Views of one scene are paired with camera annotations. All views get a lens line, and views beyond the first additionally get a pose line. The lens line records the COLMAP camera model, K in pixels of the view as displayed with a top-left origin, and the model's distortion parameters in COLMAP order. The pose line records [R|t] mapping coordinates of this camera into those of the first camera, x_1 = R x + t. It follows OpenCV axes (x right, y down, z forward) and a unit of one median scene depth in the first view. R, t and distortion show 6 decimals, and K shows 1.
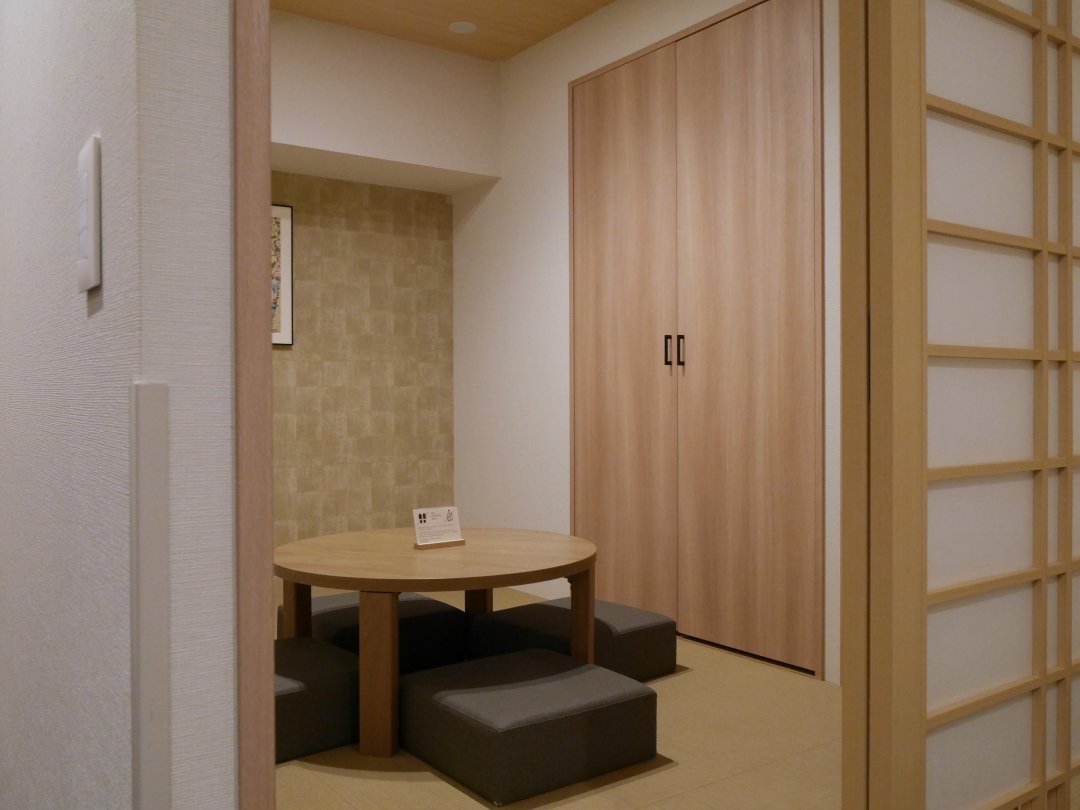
lens RADIAL K [[931.7, 0, 542.6], [0, 931.7, 404.1], [0, 0, 1]] dist [-0.005453, -0.007453]
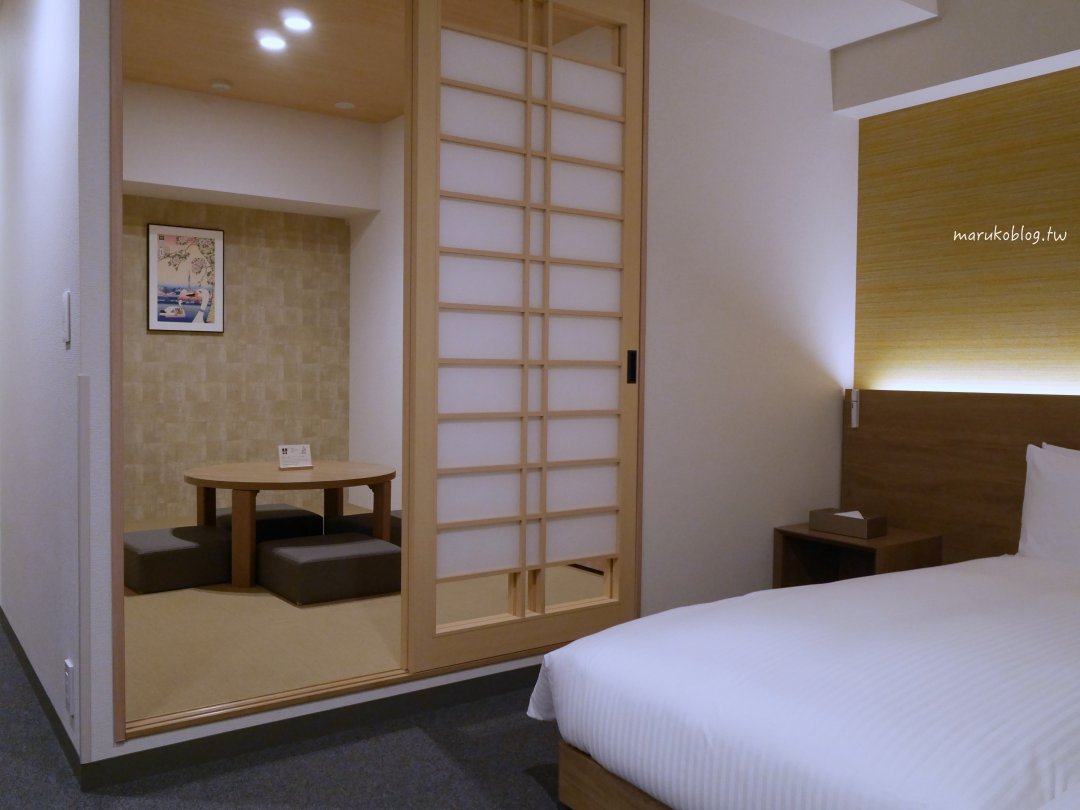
lens RADIAL K [[931.7, 0, 537.7], [0, 931.7, 405.1], [0, 0, 1]] dist [-0.005453, -0.007453]
pose [[0.999857, 0.016352, 0.004282, 0.180899], [-0.016478, 0.999372, 0.031367, -0.007205], [-0.003766, -0.031433, 0.999499, -0.355332]]
